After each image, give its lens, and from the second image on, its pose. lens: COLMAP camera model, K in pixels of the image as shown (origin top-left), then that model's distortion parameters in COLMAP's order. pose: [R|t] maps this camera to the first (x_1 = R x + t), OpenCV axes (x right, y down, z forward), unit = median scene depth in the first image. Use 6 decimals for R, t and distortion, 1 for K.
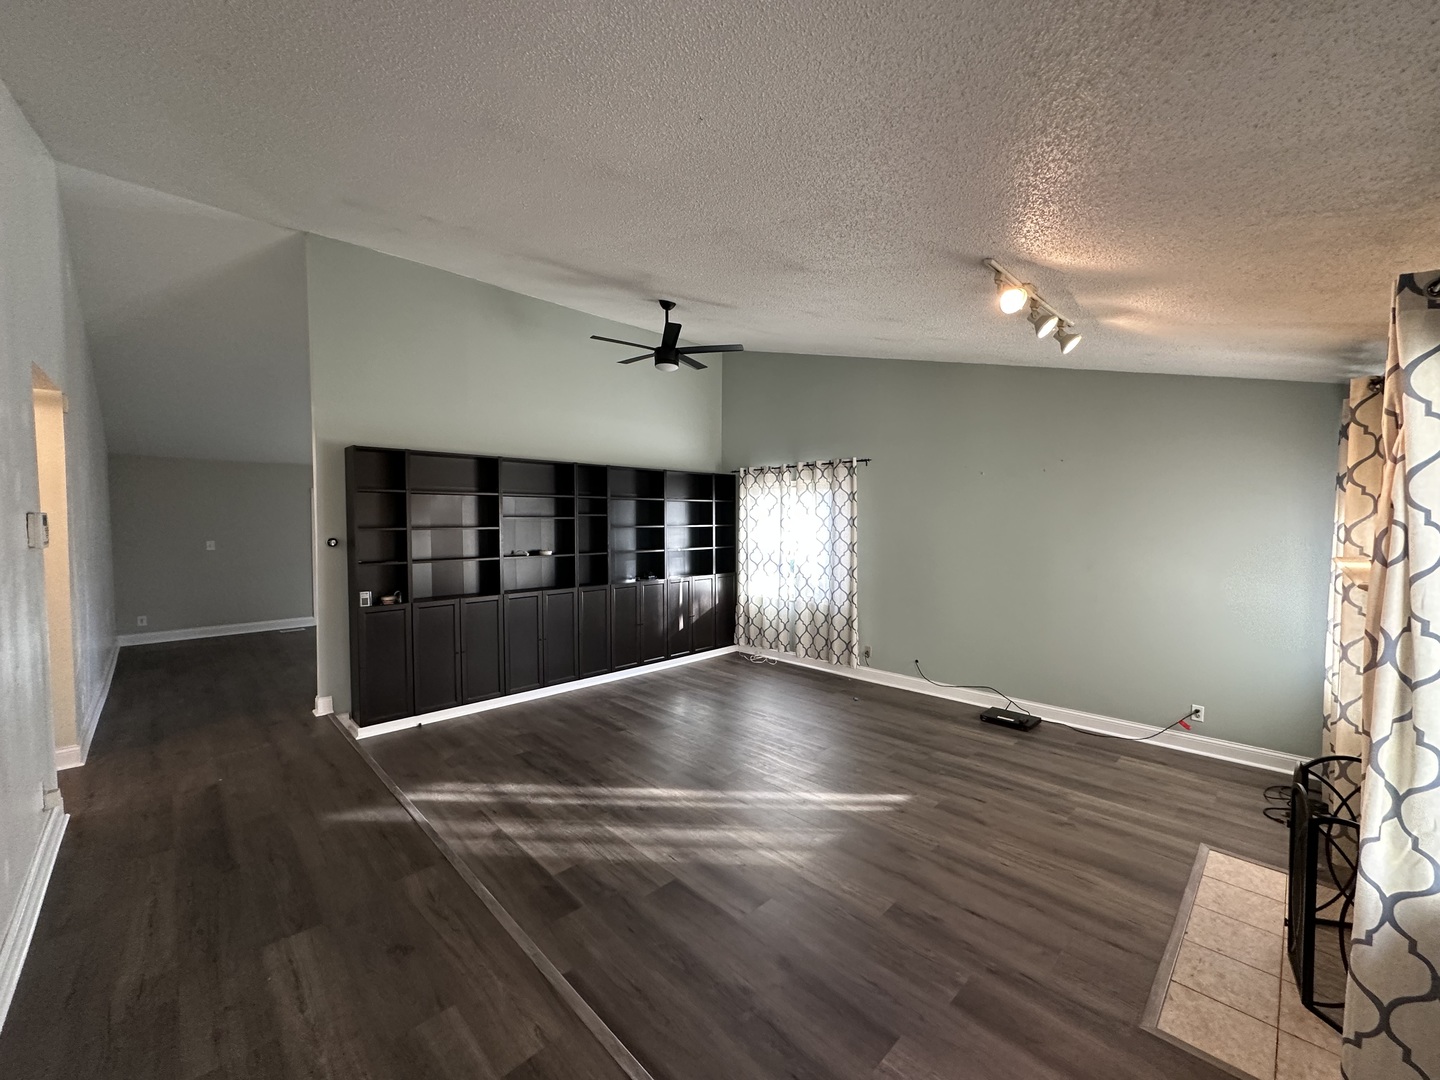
lens RADIAL K [[576.5, 0, 720.2], [0, 576.5, 544.2], [0, 0, 1]] dist [0.002011, 0.000494]
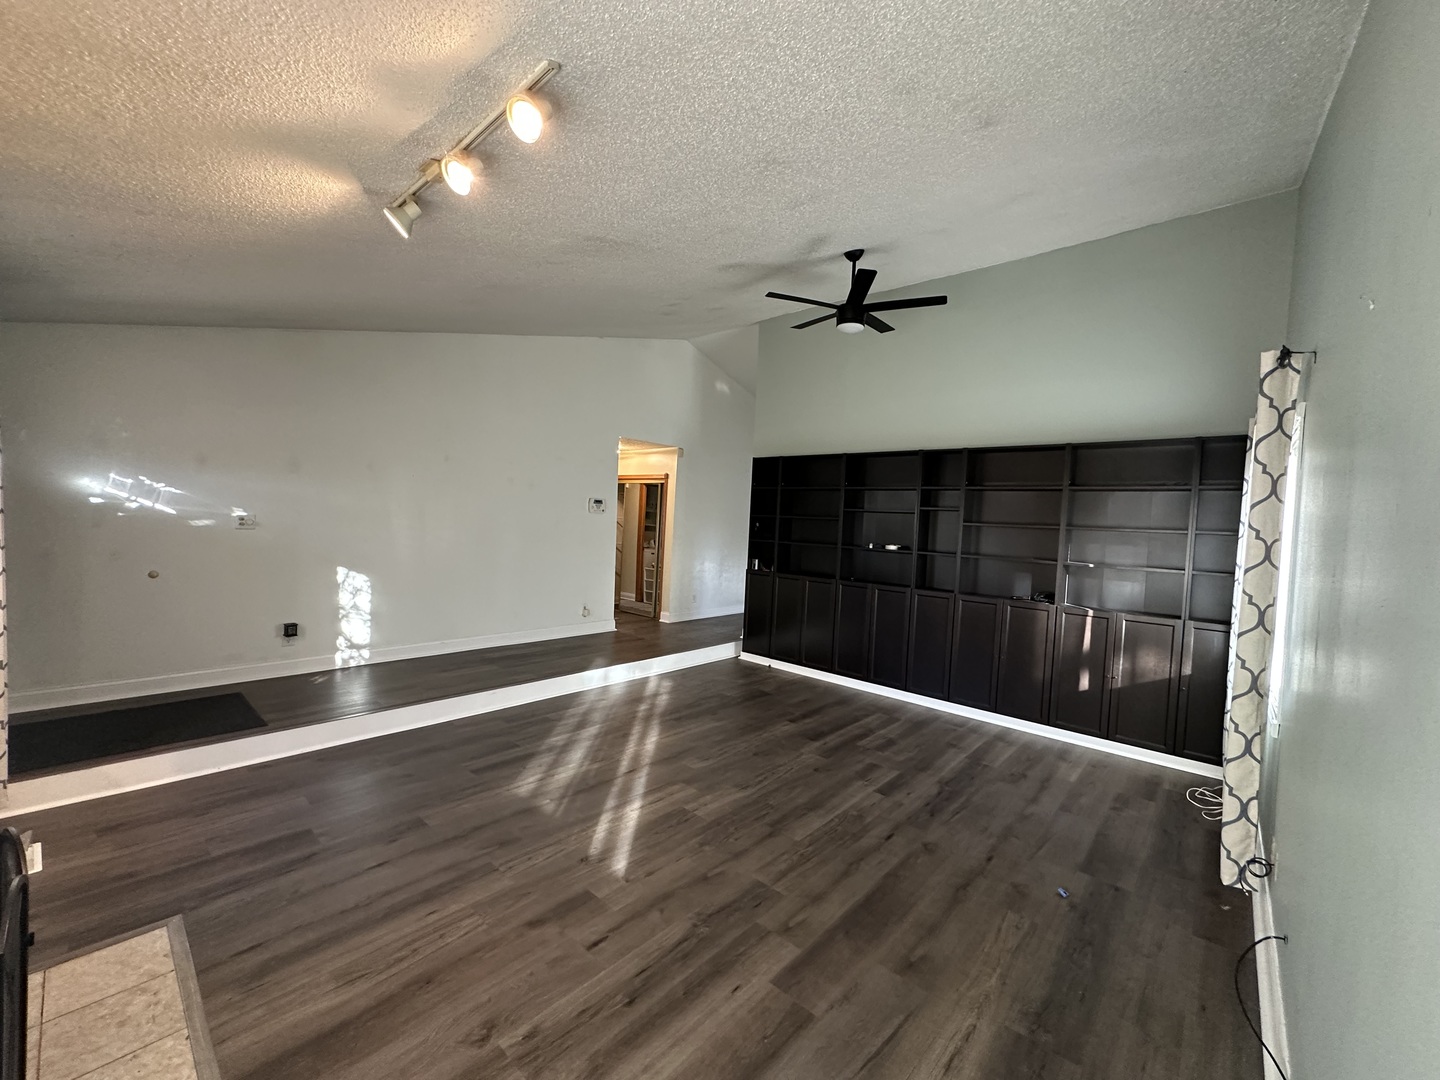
lens RADIAL K [[576.5, 0, 719.6], [0, 576.5, 537.9], [0, 0, 1]] dist [0.002011, 0.000494]
pose [[0.064170, 0.032591, -0.997407, 1.031238], [-0.089081, 0.995664, 0.026803, -0.001818], [0.993955, 0.087130, 0.066795, 1.040727]]
